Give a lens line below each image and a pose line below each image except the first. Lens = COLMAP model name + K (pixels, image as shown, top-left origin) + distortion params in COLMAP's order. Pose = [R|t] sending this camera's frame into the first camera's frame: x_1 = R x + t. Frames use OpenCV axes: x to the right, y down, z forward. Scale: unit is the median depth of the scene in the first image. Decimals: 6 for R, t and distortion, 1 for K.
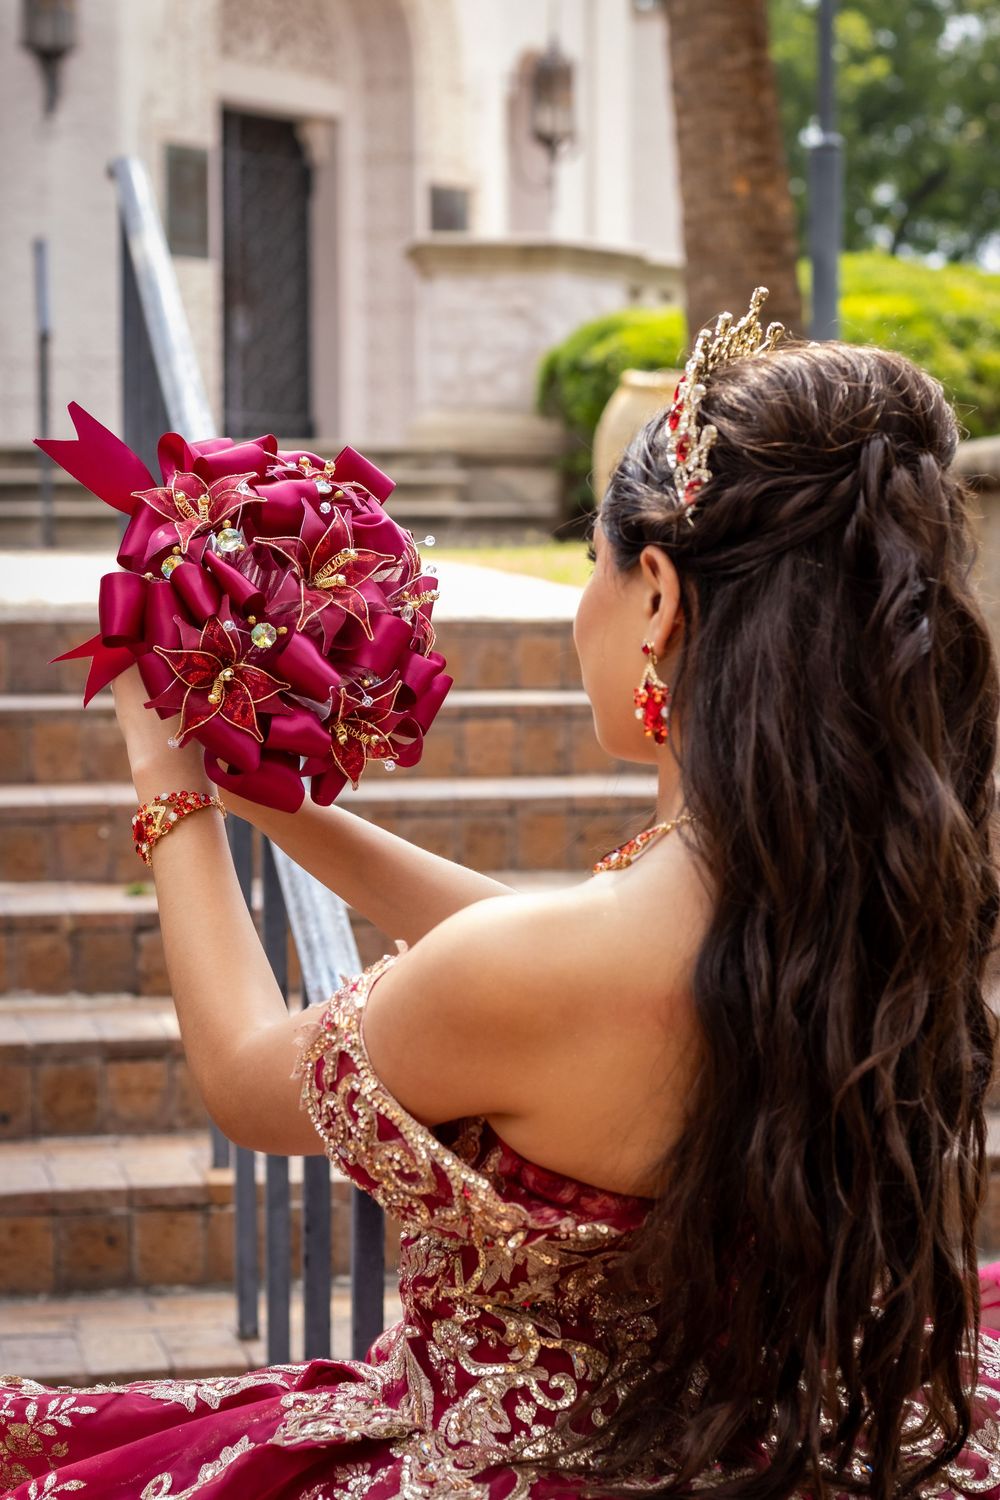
lens RADIAL K [[3461.7, 0, 500.0], [0, 3461.7, 750.0], [0, 0, 1]] dist [-0.111109, 0.173959]
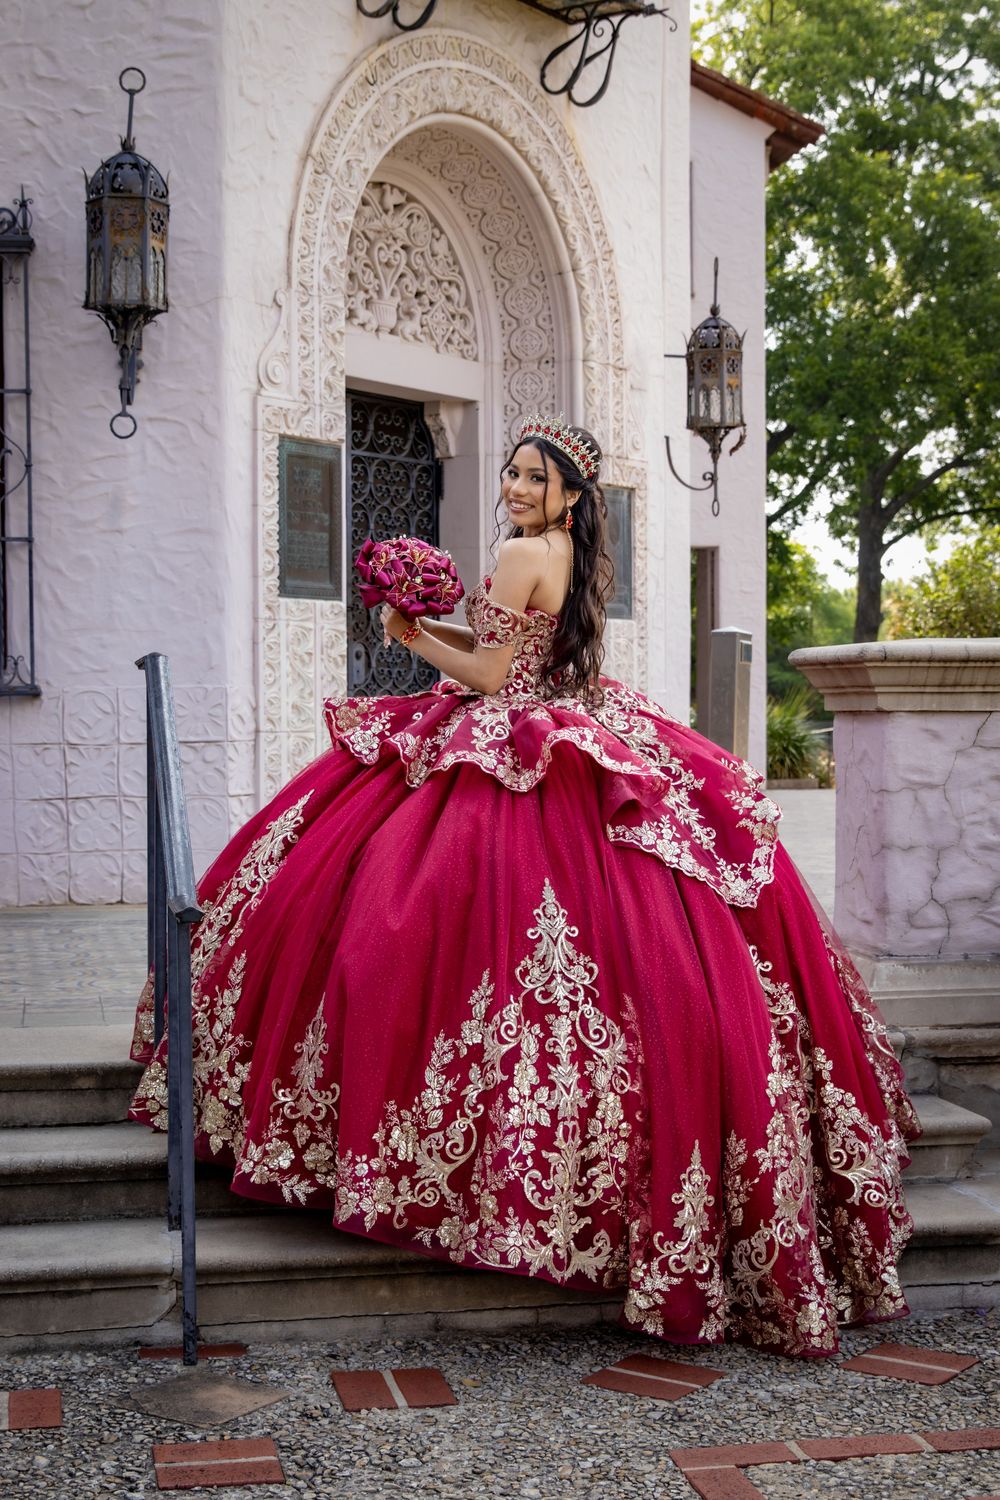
lens RADIAL K [[2342.4, 0, 461.1], [0, 2342.4, 754.3], [0, 0, 1]] dist [-0.013749, 0.129210]
pose [[0.999073, -0.000114, 0.043048, -0.081904], [0.001034, 0.999771, -0.021371, -0.100356], [-0.043035, 0.021396, 0.998844, 0.511412]]
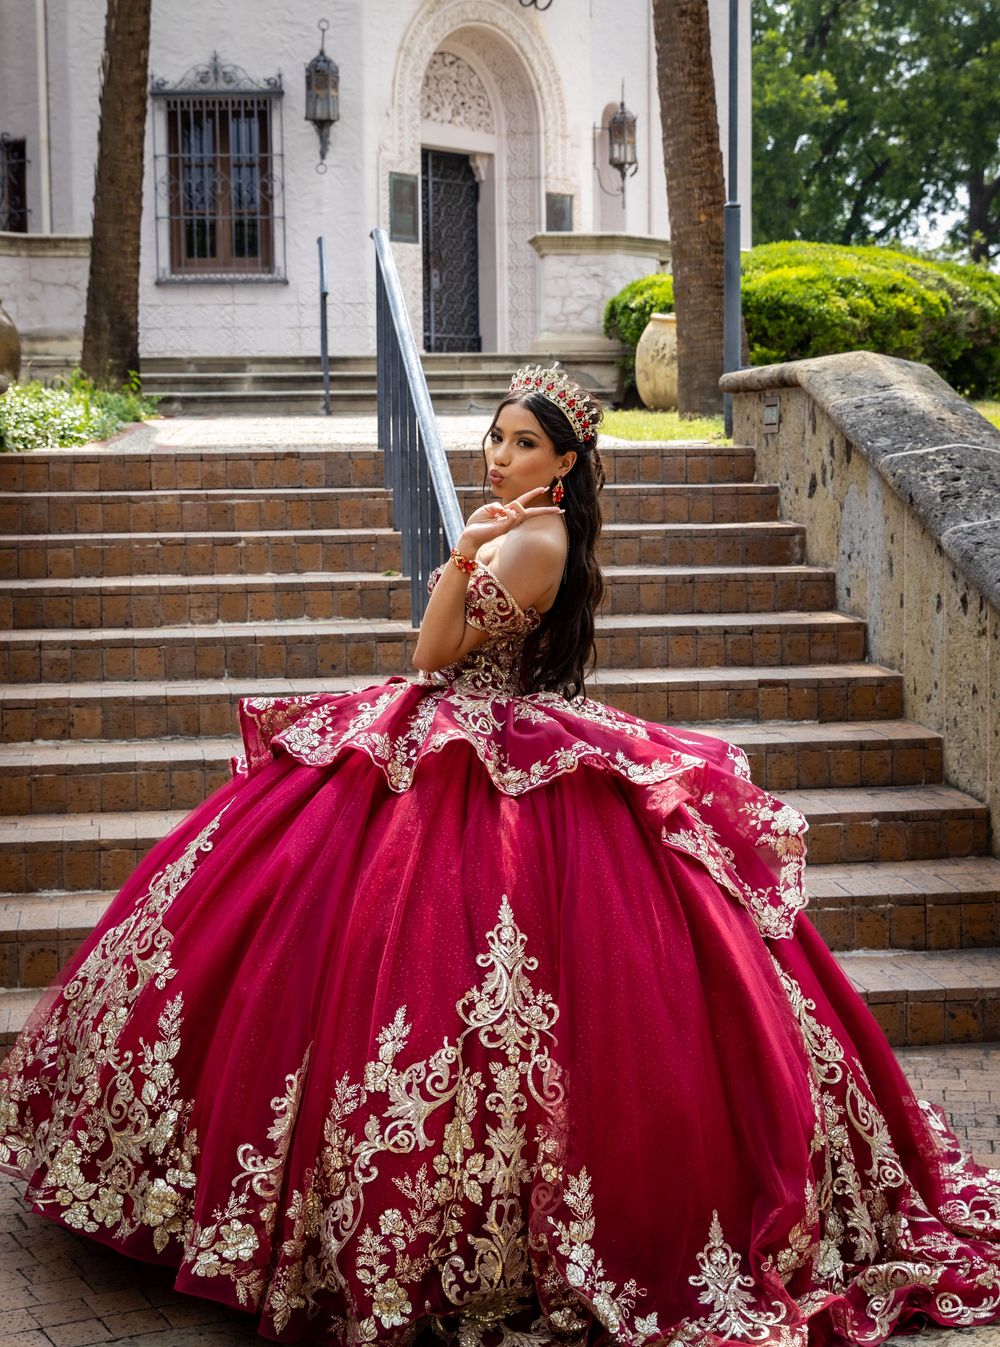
lens RADIAL K [[2352.5, 0, 500.0], [0, 2352.5, 673.5], [0, 0, 1]] dist [-0.035213, -0.049526]
pose [[0.998812, -0.002493, -0.048662, 0.012664], [0.005103, 0.998551, 0.053572, 0.008317], [0.048458, -0.053757, 0.997378, -0.168018]]
